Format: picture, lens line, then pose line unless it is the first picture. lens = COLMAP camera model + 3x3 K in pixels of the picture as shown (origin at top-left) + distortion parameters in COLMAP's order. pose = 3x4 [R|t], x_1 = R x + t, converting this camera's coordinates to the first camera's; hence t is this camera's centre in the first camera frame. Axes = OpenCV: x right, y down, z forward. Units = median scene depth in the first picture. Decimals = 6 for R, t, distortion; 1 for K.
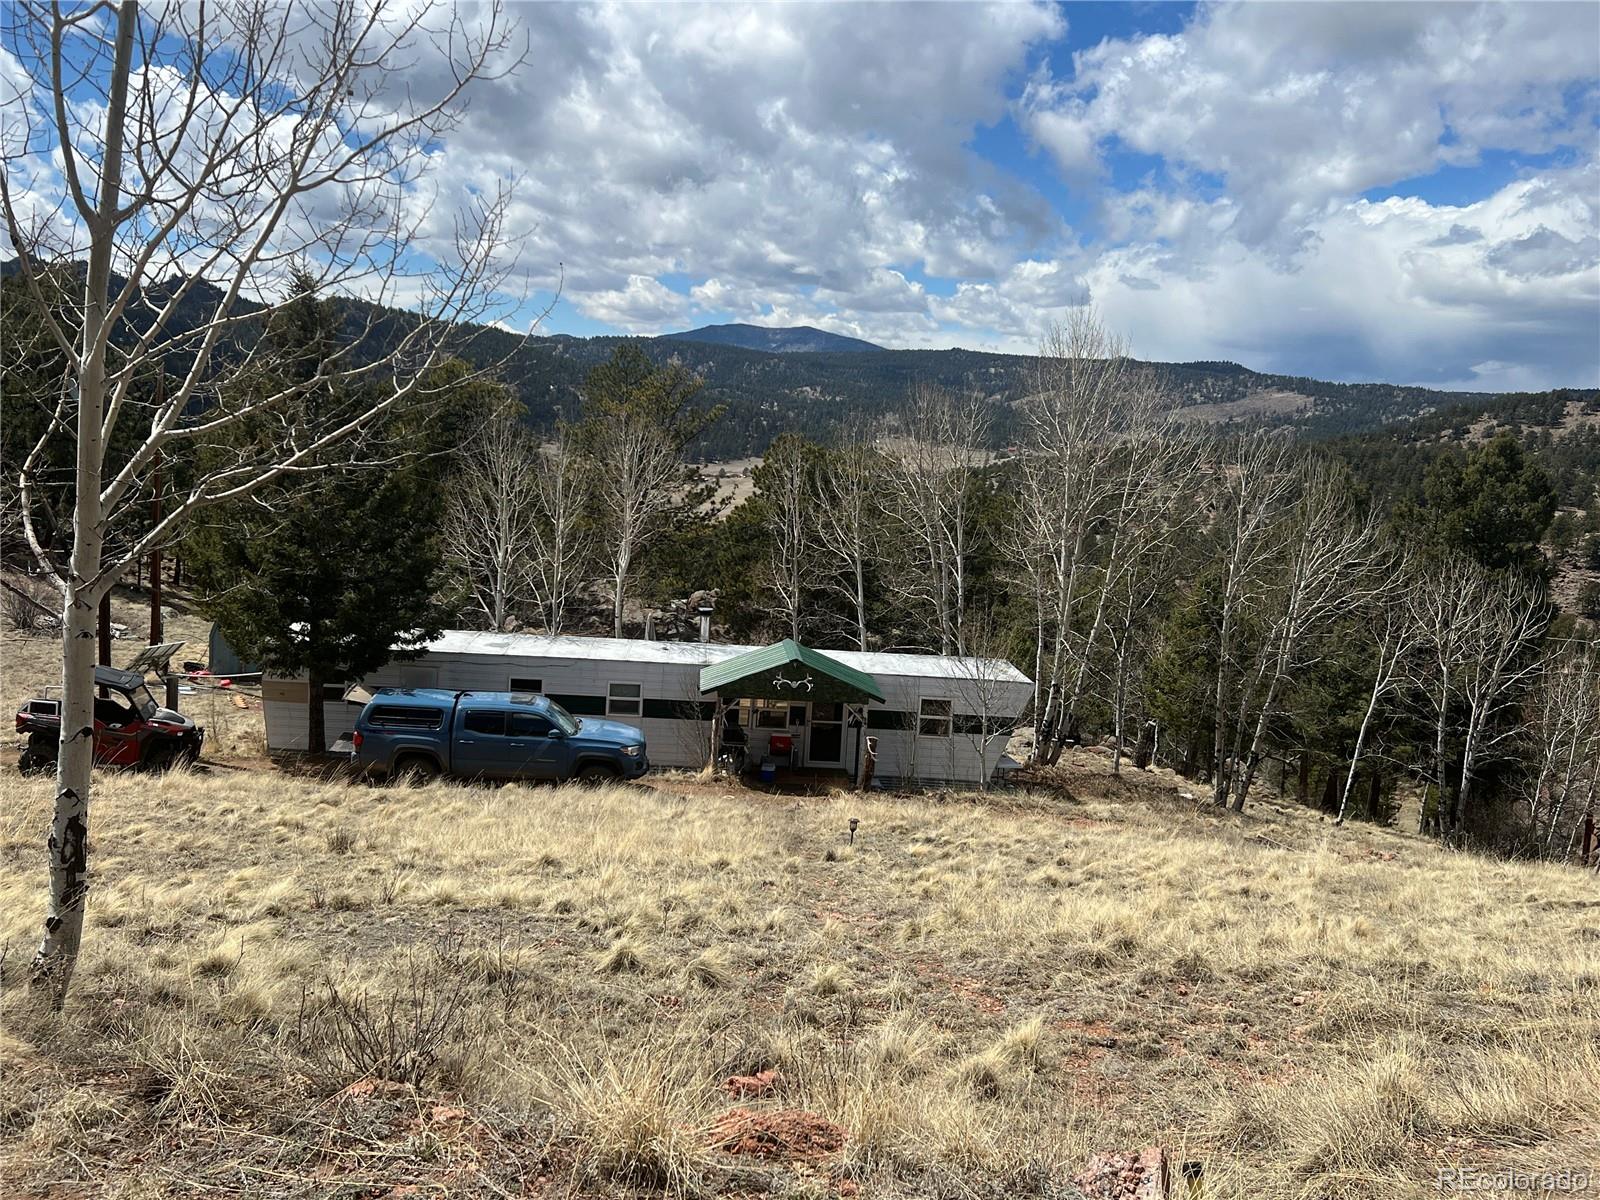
lens RADIAL K [[1419.1, 0, 781.7], [0, 1419.1, 584.4], [0, 0, 1]] dist [0.073277, -0.122337]
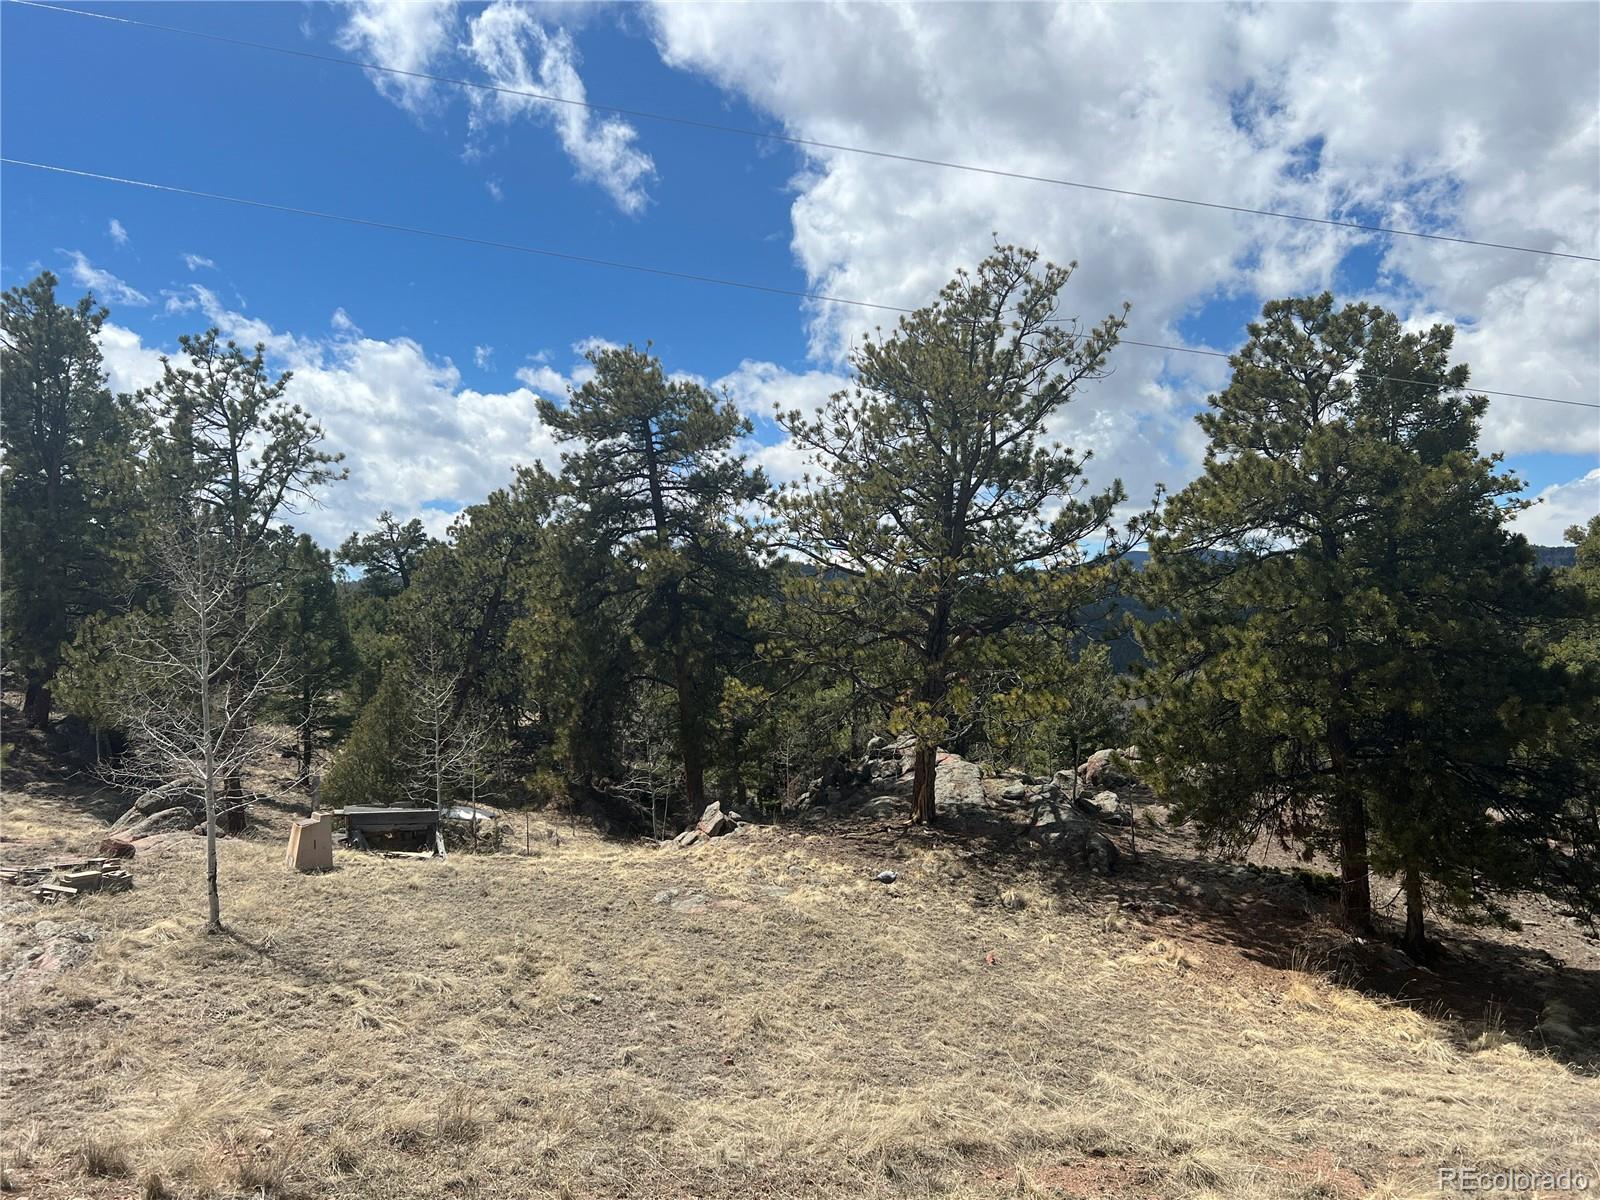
lens RADIAL K [[1263.7, 0, 792.4], [0, 1263.7, 581.6], [0, 0, 1]] dist [0.061852, -0.080980]
pose [[0.953921, -0.099089, -0.283223, -0.032430], [0.046455, 0.981289, -0.186850, 0.030339], [0.296439, 0.165084, 0.940676, 0.587322]]
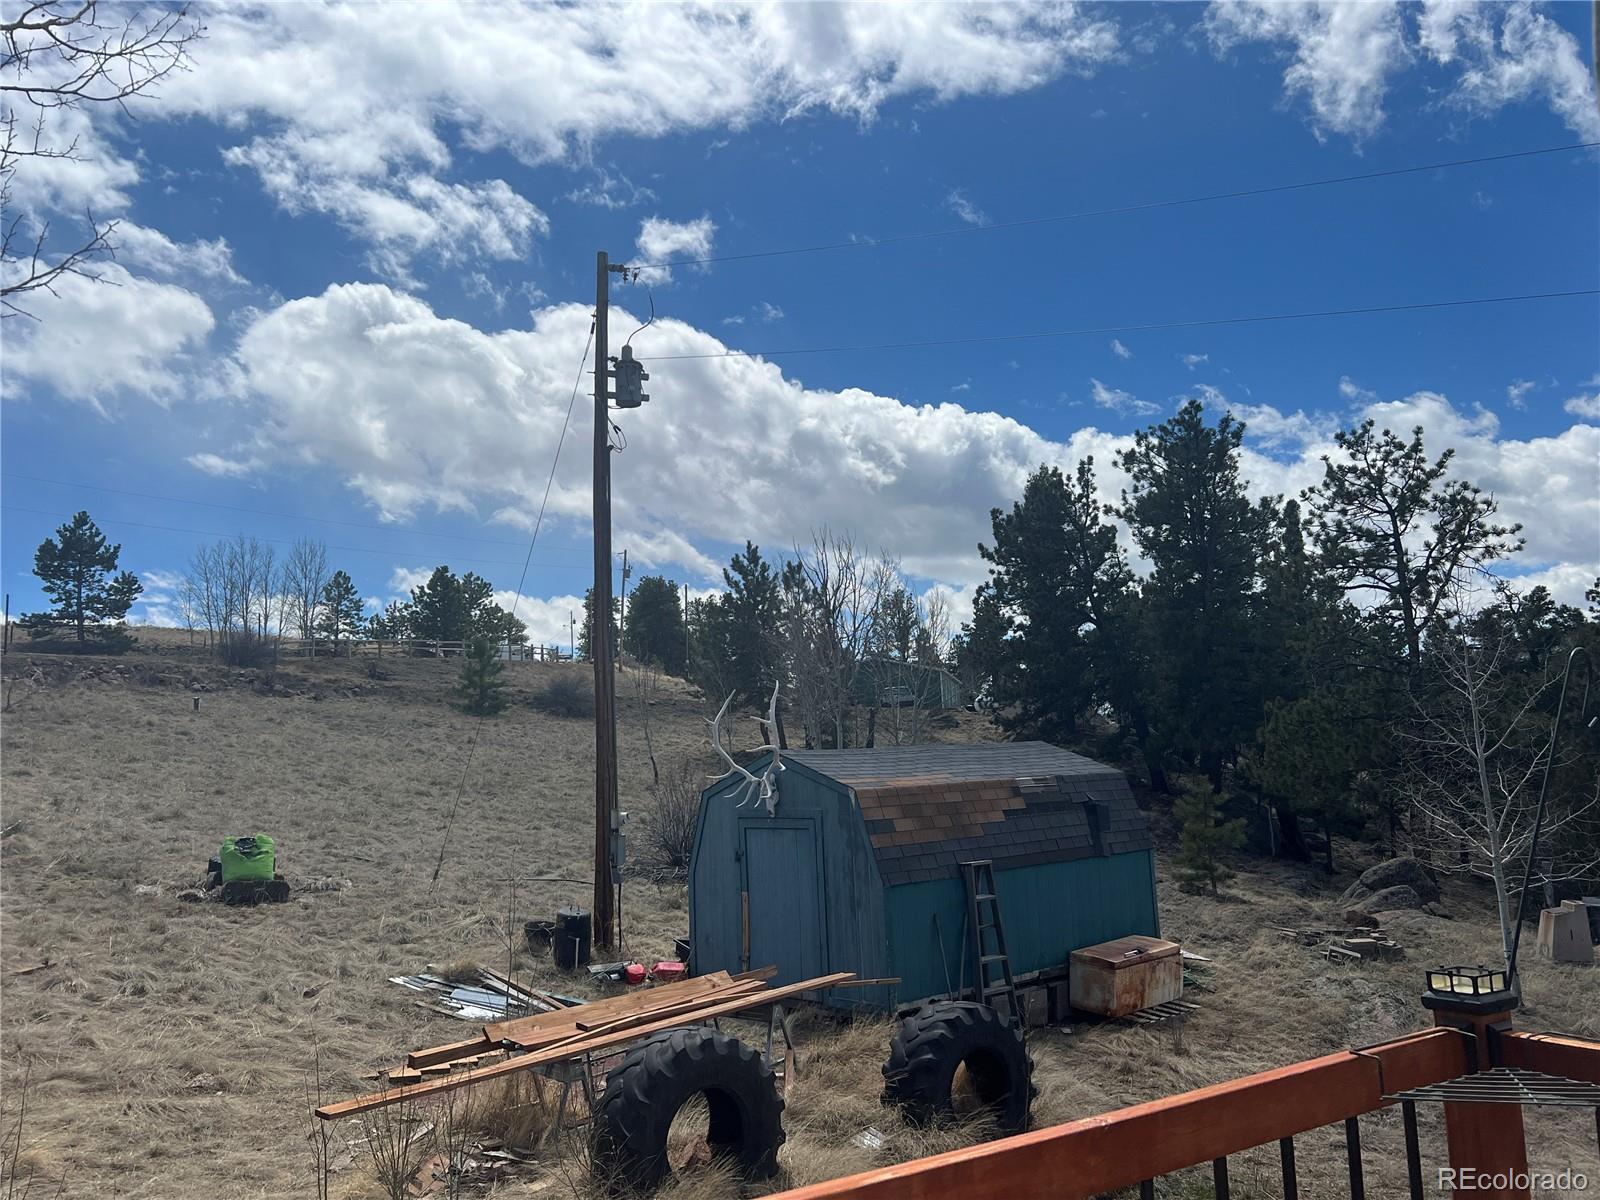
lens RADIAL K [[1263.7, 0, 753.7], [0, 1263.7, 601.1], [0, 0, 1]] dist [0.061852, -0.080980]
pose [[0.460844, -0.188833, -0.867159, -0.056237], [-0.046935, 0.970548, -0.236291, 0.033790], [0.886239, 0.149594, 0.438408, 0.543823]]
